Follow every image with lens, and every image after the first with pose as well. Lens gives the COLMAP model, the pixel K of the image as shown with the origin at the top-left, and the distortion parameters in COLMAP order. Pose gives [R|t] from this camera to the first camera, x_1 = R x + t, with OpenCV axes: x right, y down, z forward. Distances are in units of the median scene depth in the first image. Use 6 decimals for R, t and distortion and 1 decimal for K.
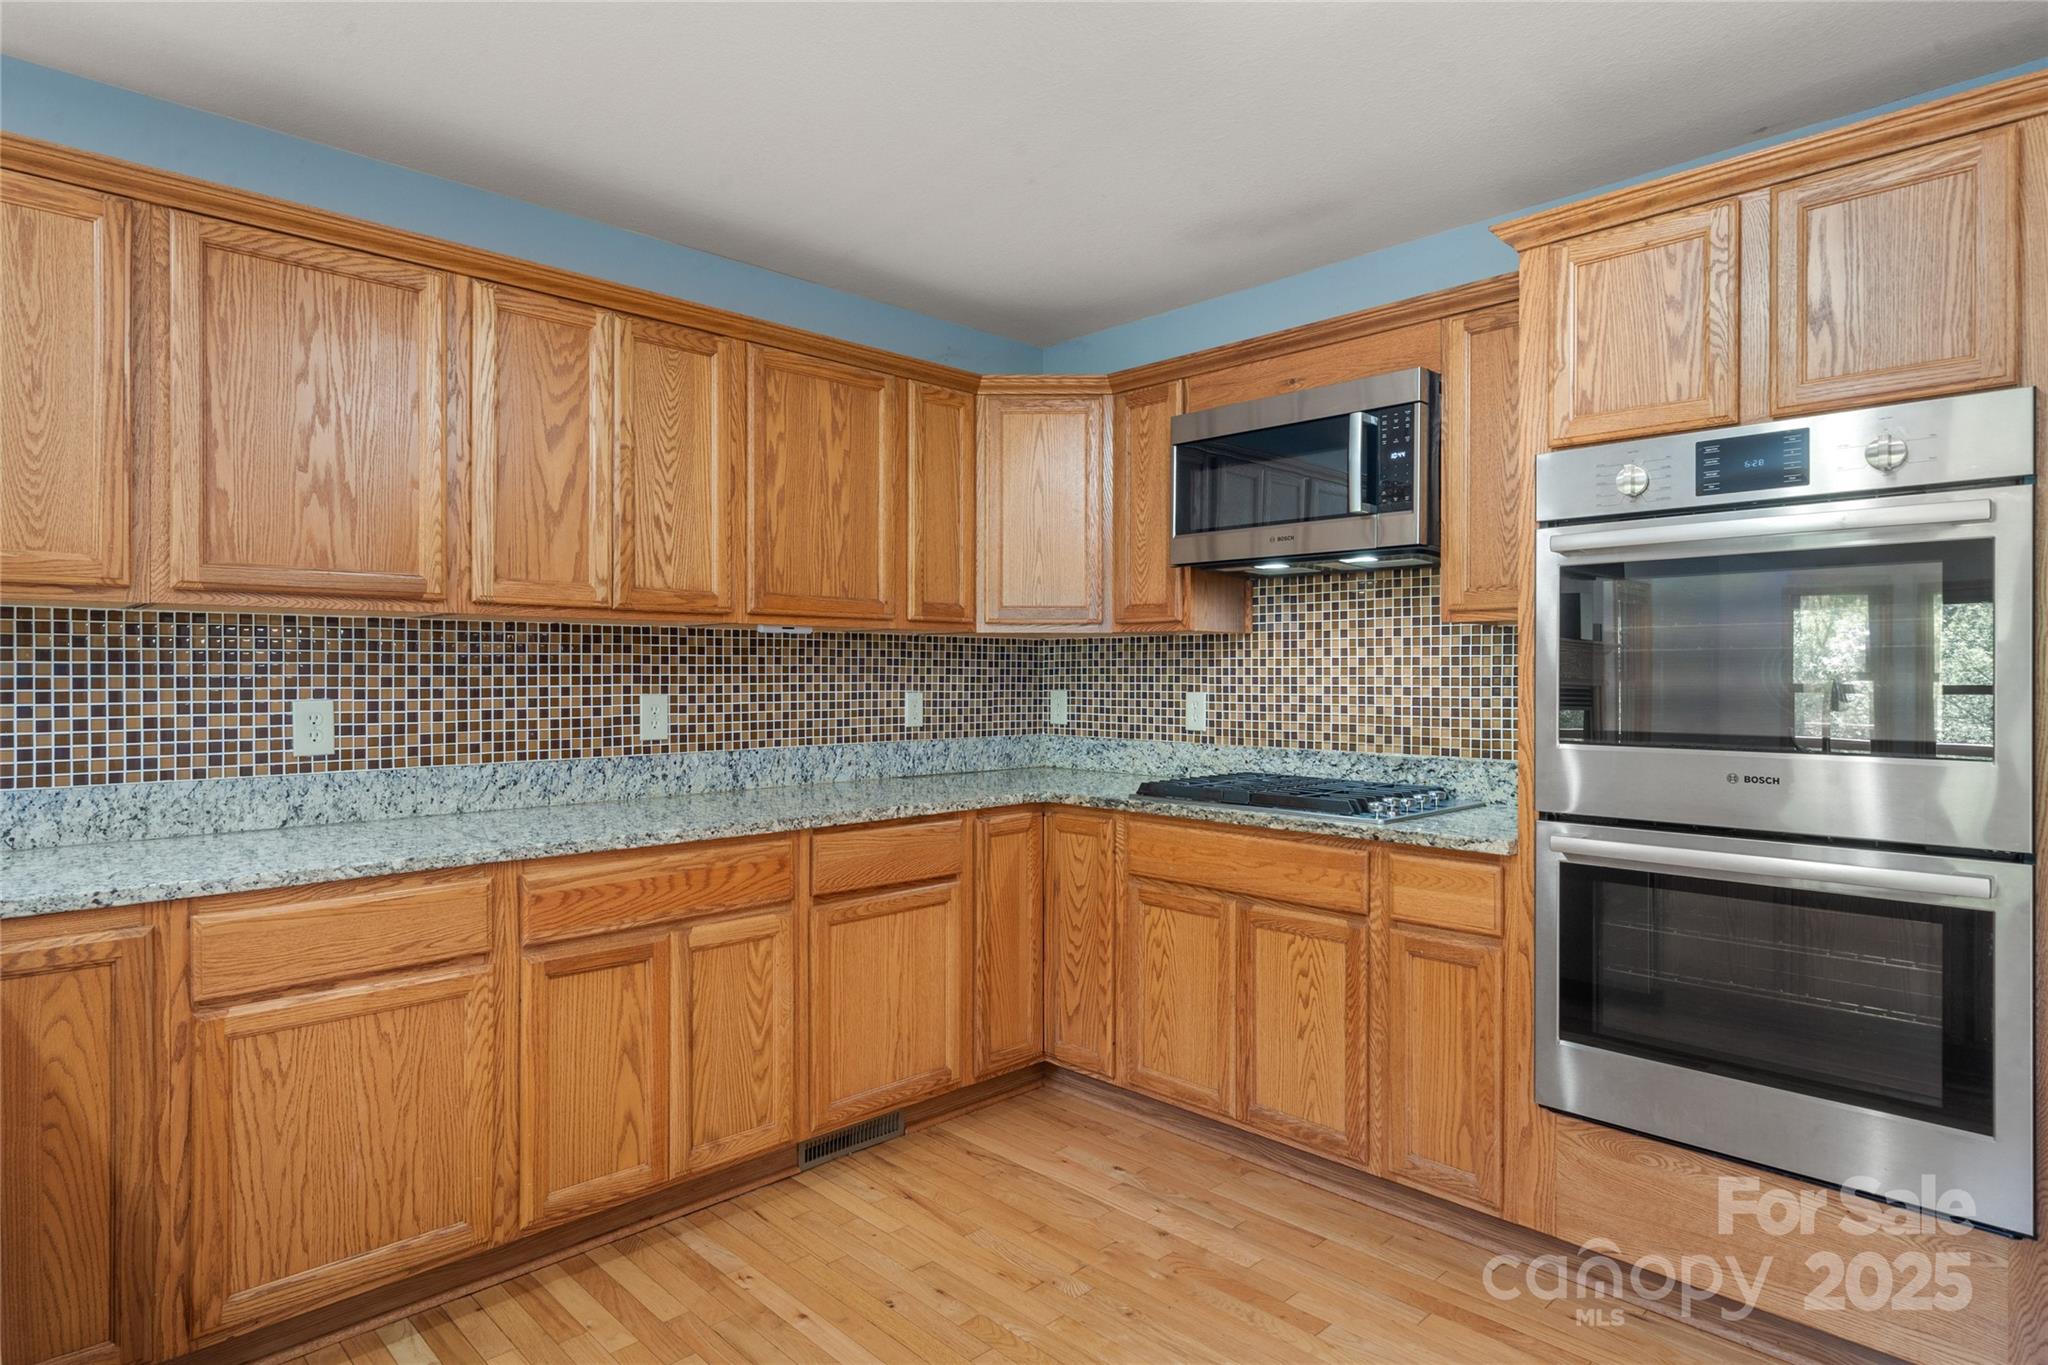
lens RADIAL K [[1126.9, 0, 1032.9], [0, 1126.9, 675.5], [0, 0, 1]] dist [-0.004144, 0.003246]
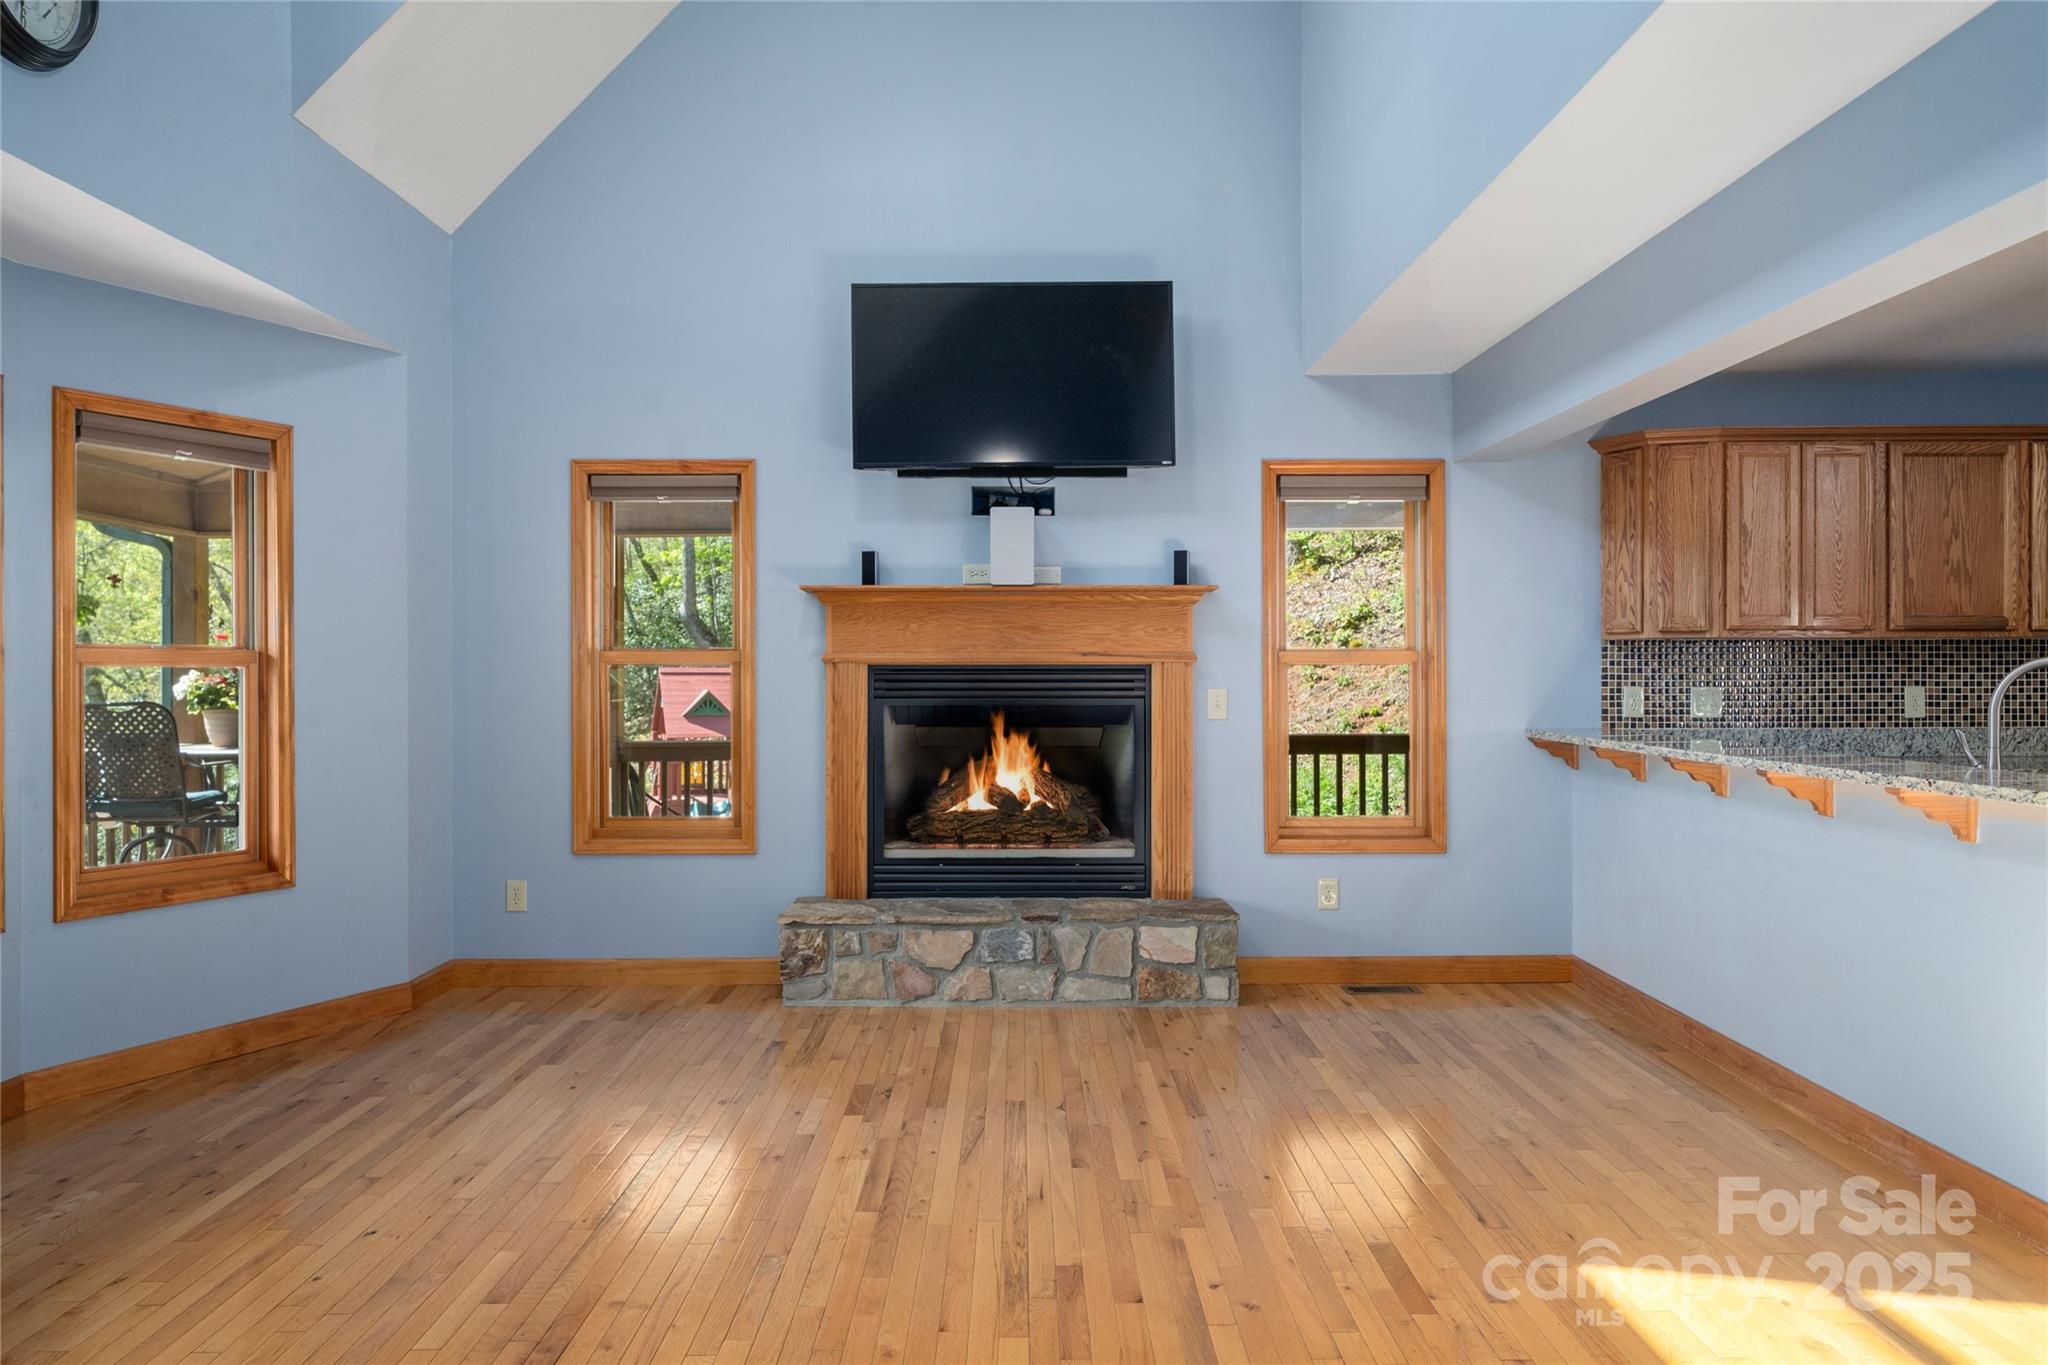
lens RADIAL K [[1357.4, 0, 1006.2], [0, 1357.4, 670.1], [0, 0, 1]] dist [0.000307, 0.000308]
pose [[0.713227, -0.001644, -0.700931, -0.145316], [0.001053, 0.999999, -0.001274, -0.002785], [0.700932, 0.000171, 0.713228, -1.395412]]
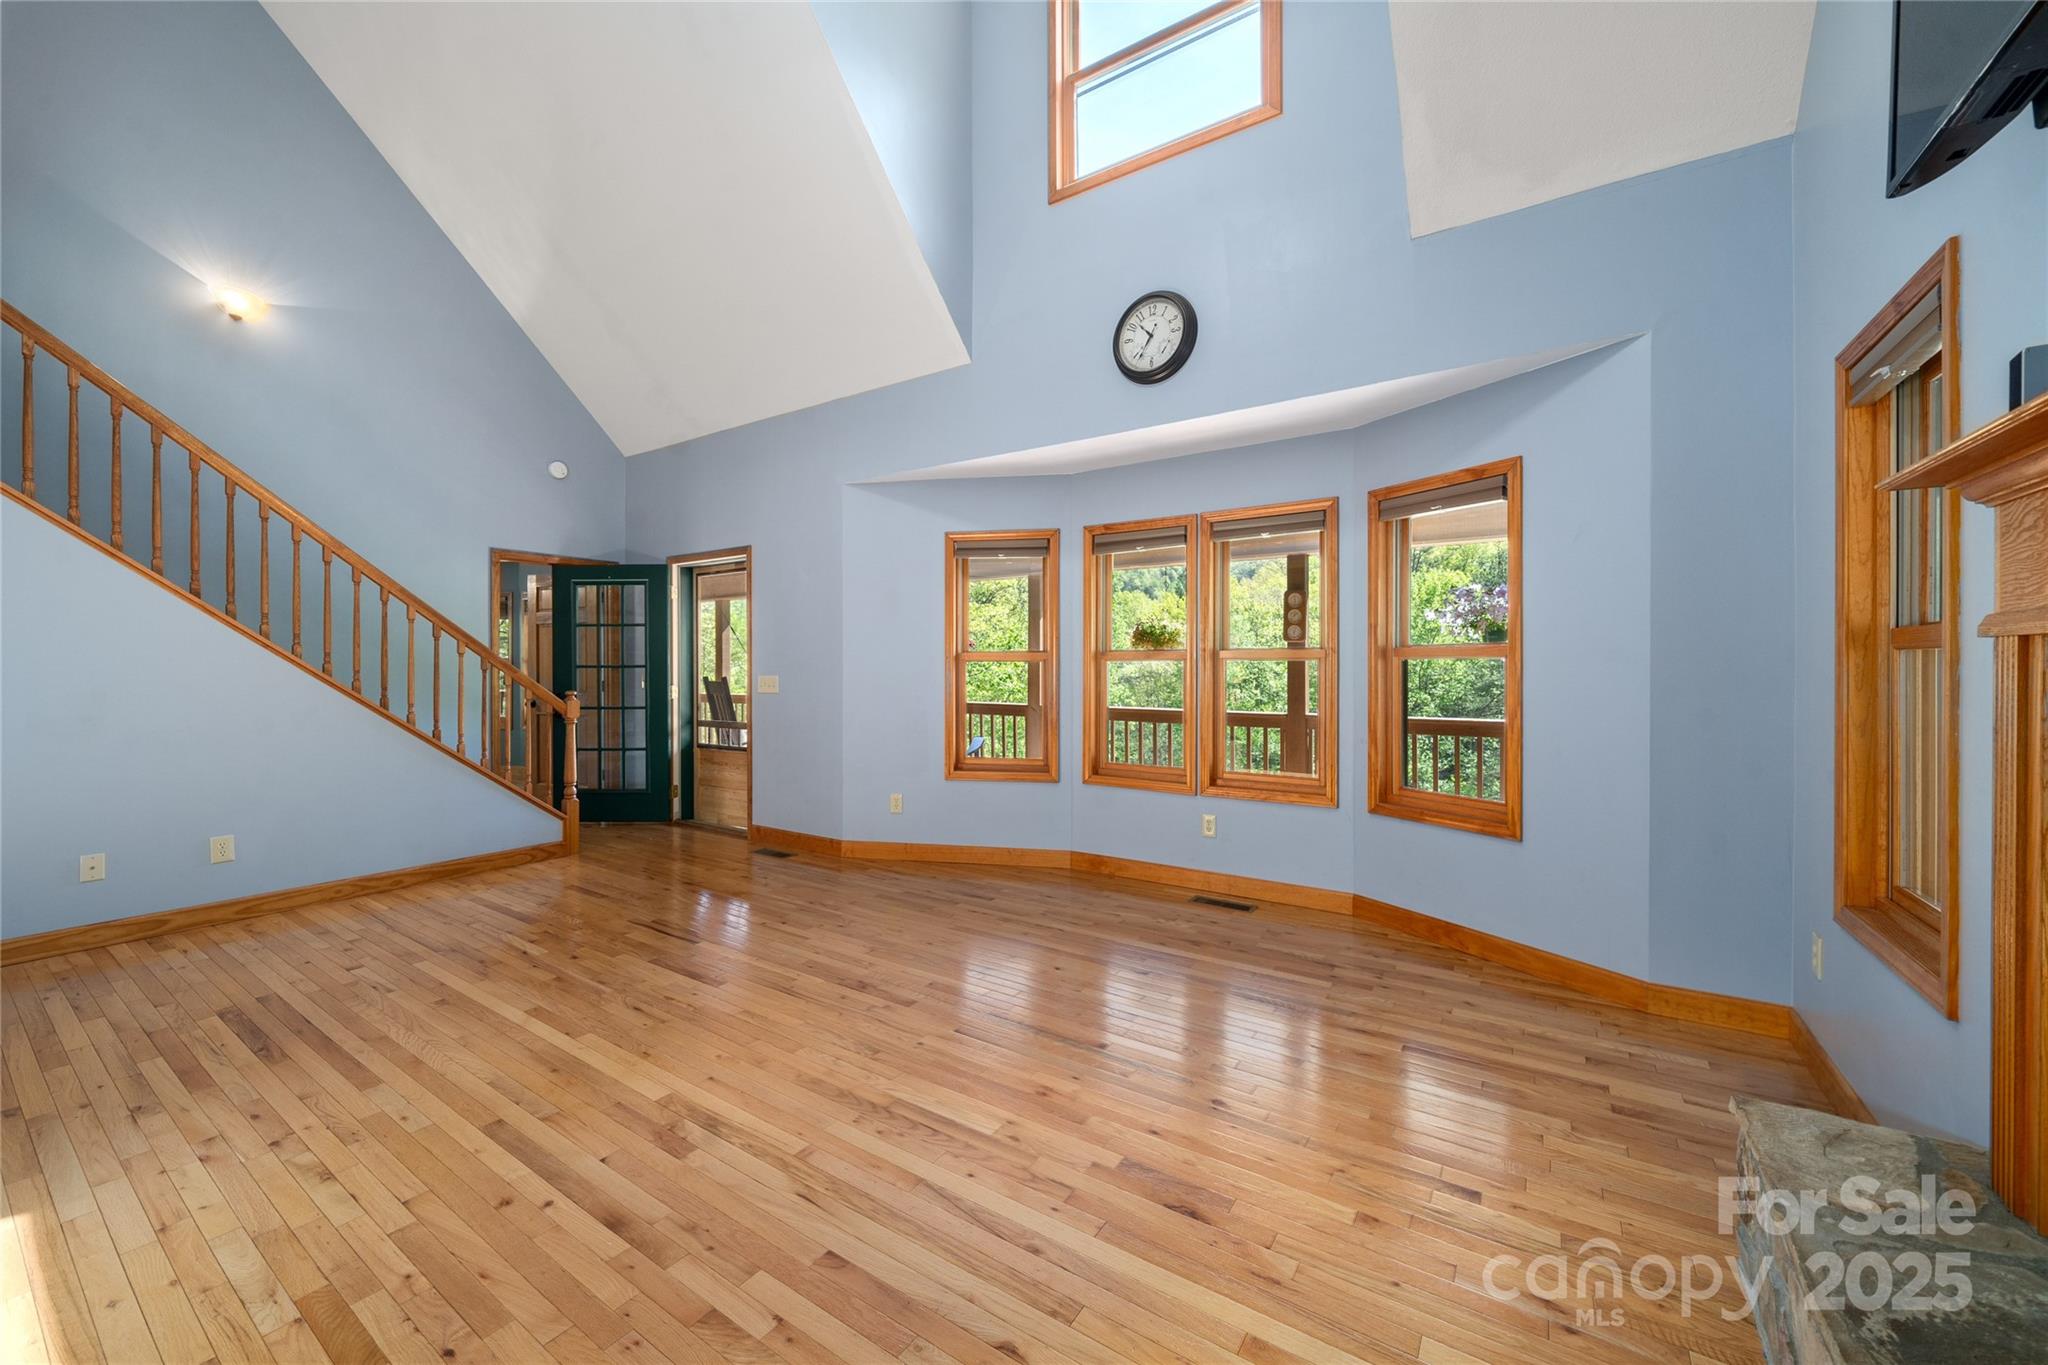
lens RADIAL K [[761.5, 0, 1020.8], [0, 761.5, 674.5], [0, 0, 1]] dist [-0.009237, -0.000469]
pose [[-0.977082, 0.003866, -0.212830, -0.999468], [0.001567, 0.999939, 0.010970, 0.000963], [0.212859, 0.010385, -0.977028, 0.136025]]
